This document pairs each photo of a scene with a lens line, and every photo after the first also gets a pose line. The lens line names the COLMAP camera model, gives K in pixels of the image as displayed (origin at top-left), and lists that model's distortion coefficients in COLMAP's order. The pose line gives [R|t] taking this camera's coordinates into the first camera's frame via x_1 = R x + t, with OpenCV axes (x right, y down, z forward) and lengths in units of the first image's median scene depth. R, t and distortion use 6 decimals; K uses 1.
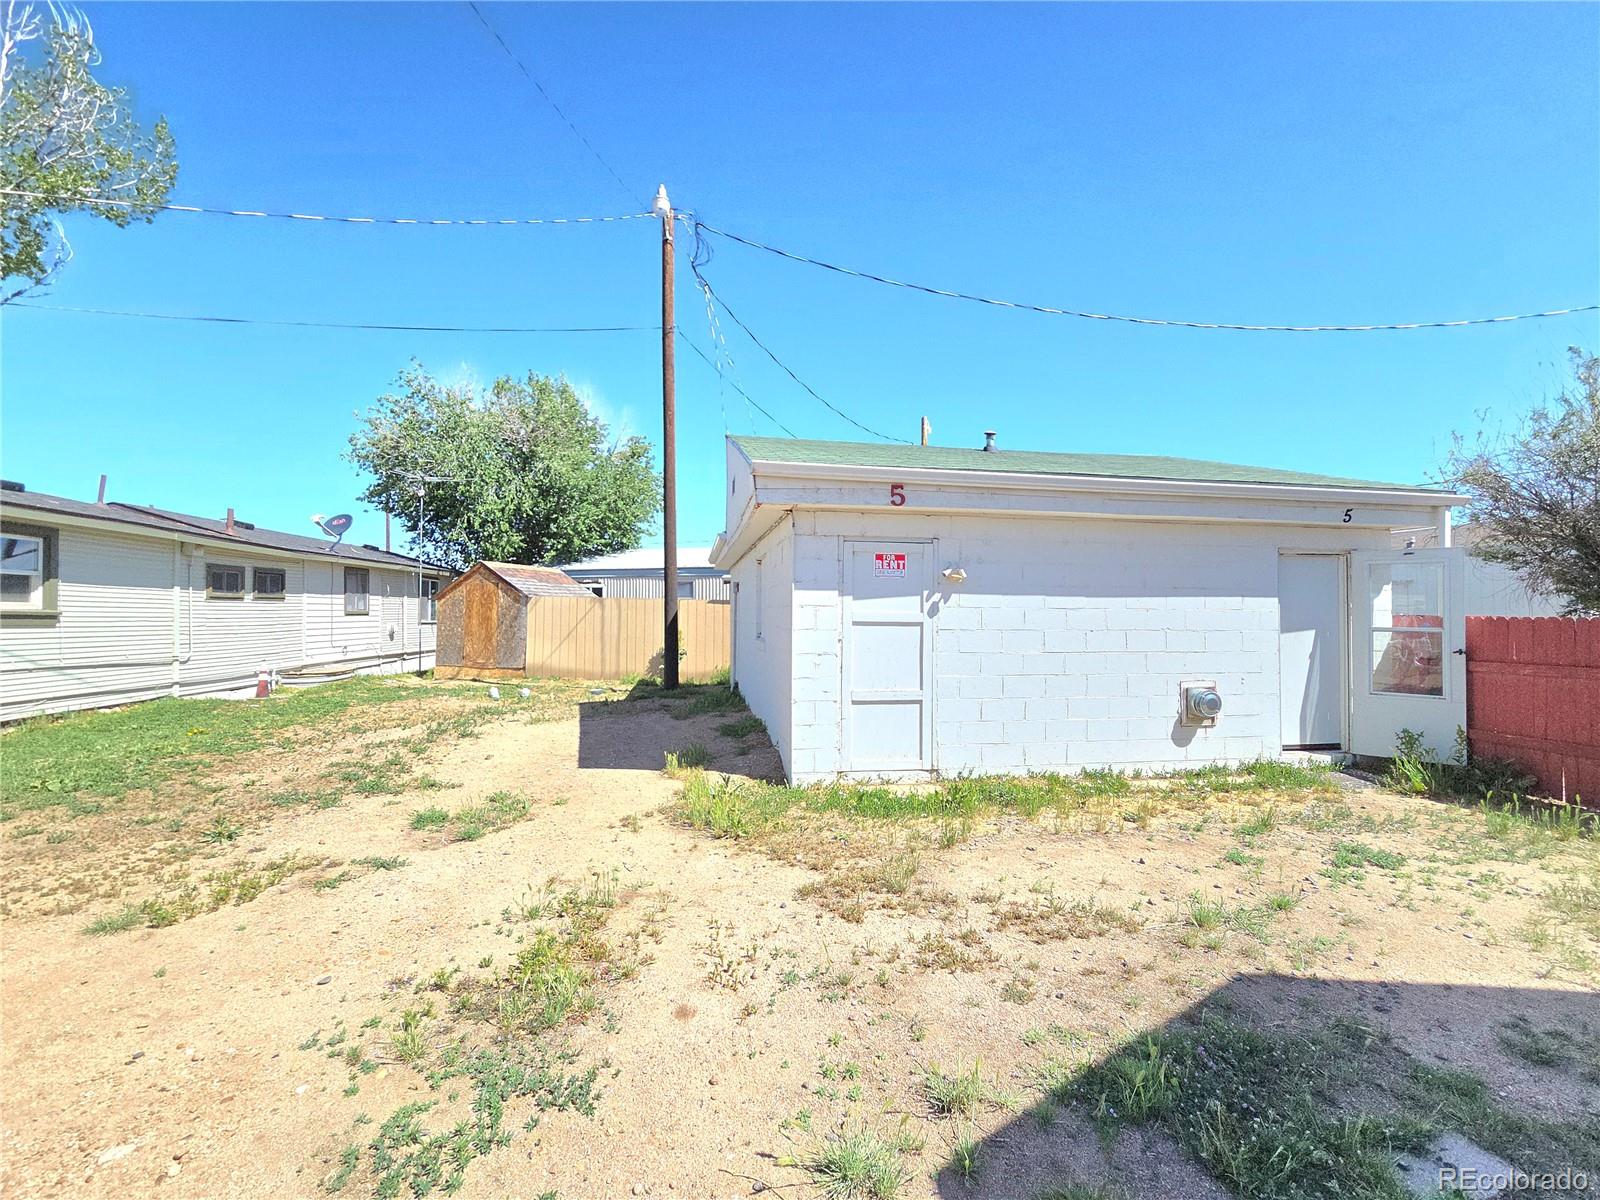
lens RADIAL K [[655.8, 0, 795.8], [0, 655.8, 597.1], [0, 0, 1]] dist [0.002864, -0.001768]
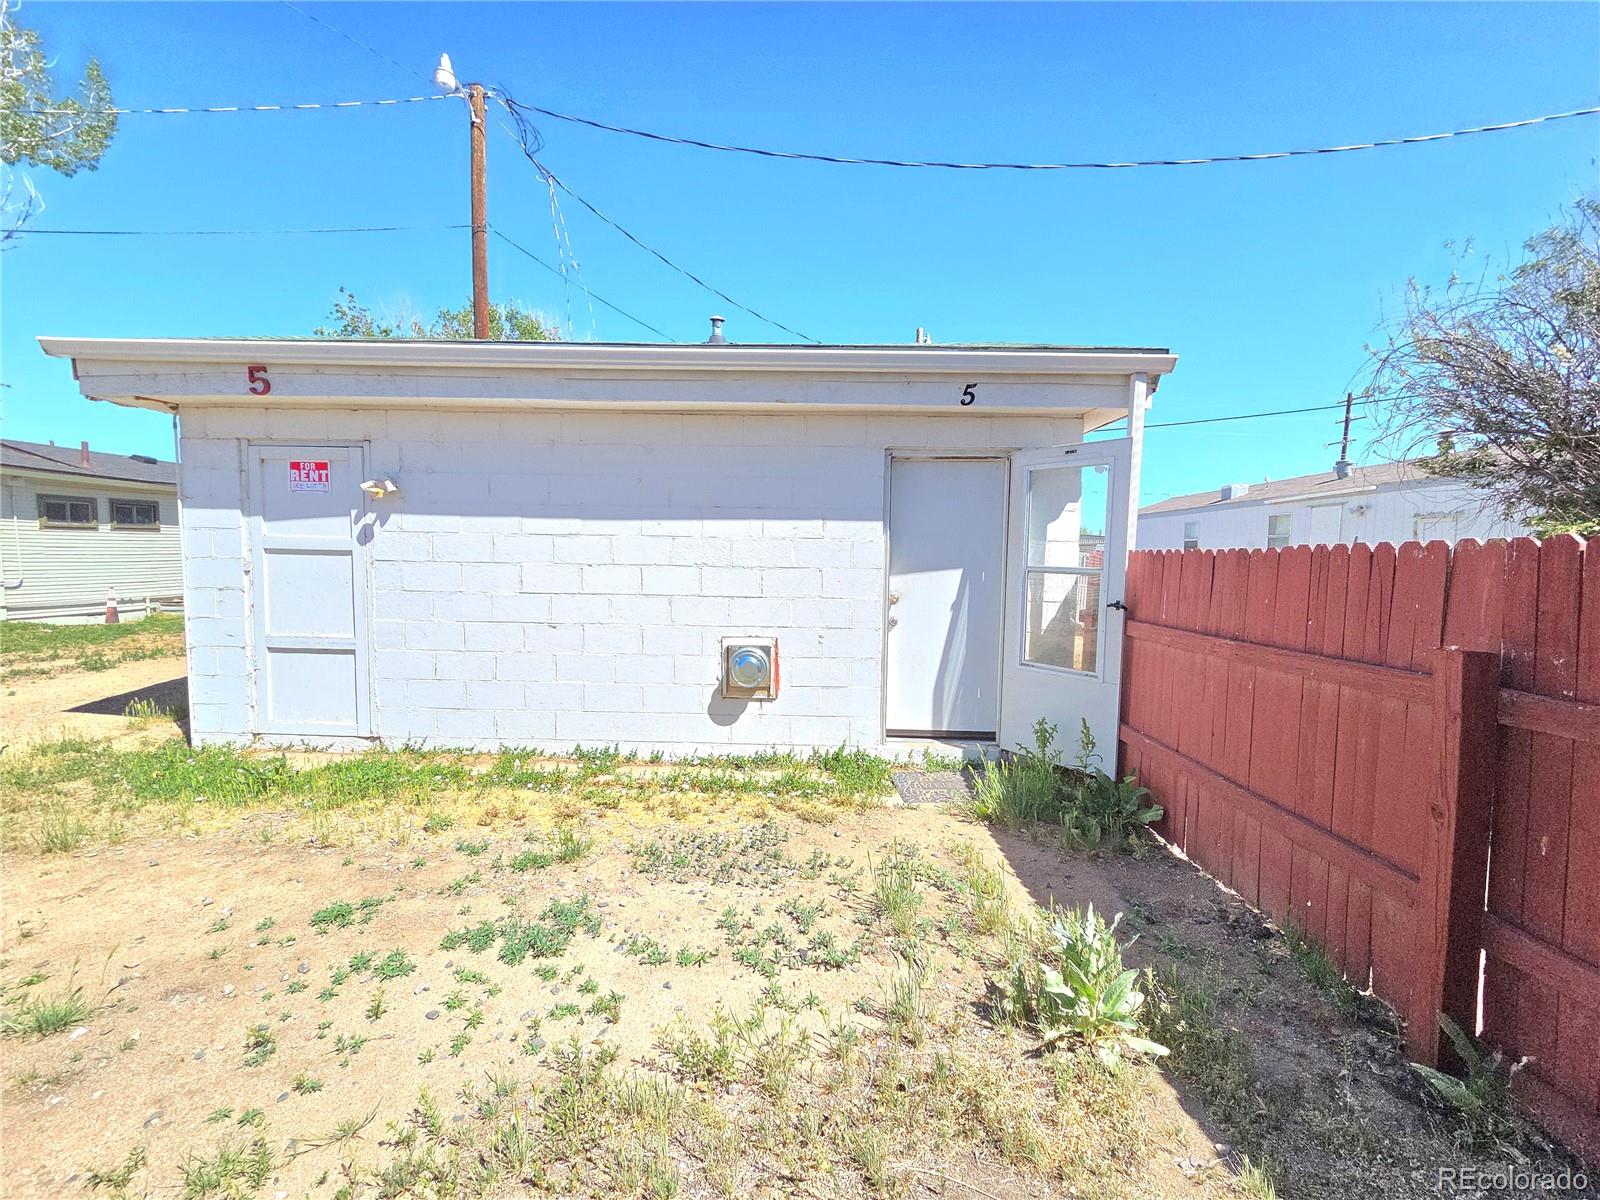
lens RADIAL K [[655.8, 0, 799.7], [0, 655.8, 595.6], [0, 0, 1]] dist [0.002864, -0.001768]
pose [[0.983062, 0.020876, -0.182082, 0.759119], [-0.004772, 0.996070, 0.088438, 0.017922], [0.183213, -0.086071, 0.979298, 0.295061]]
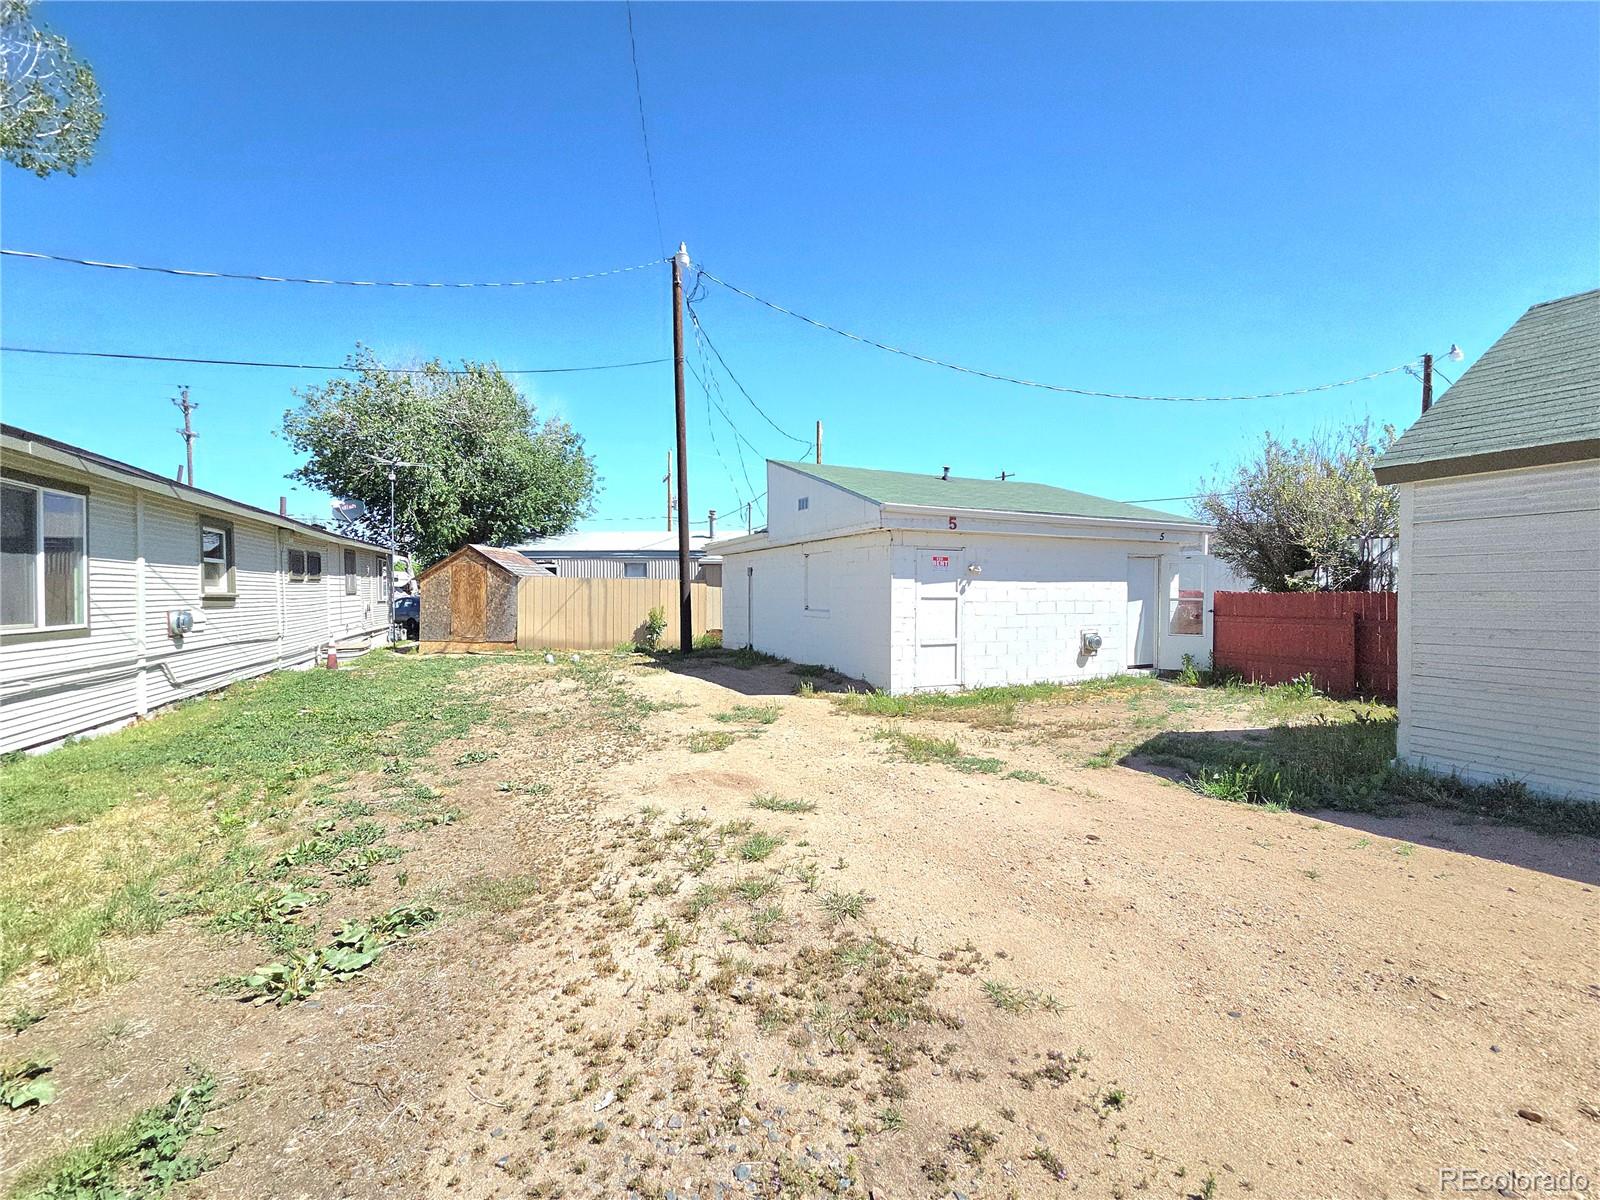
lens RADIAL K [[655.8, 0, 794.1], [0, 655.8, 595.3], [0, 0, 1]] dist [0.002864, -0.001768]
pose [[0.964805, -0.007478, 0.262859, -0.578140], [-0.002050, 0.999351, 0.035955, -0.024029], [-0.262957, -0.035228, 0.964164, -0.453084]]
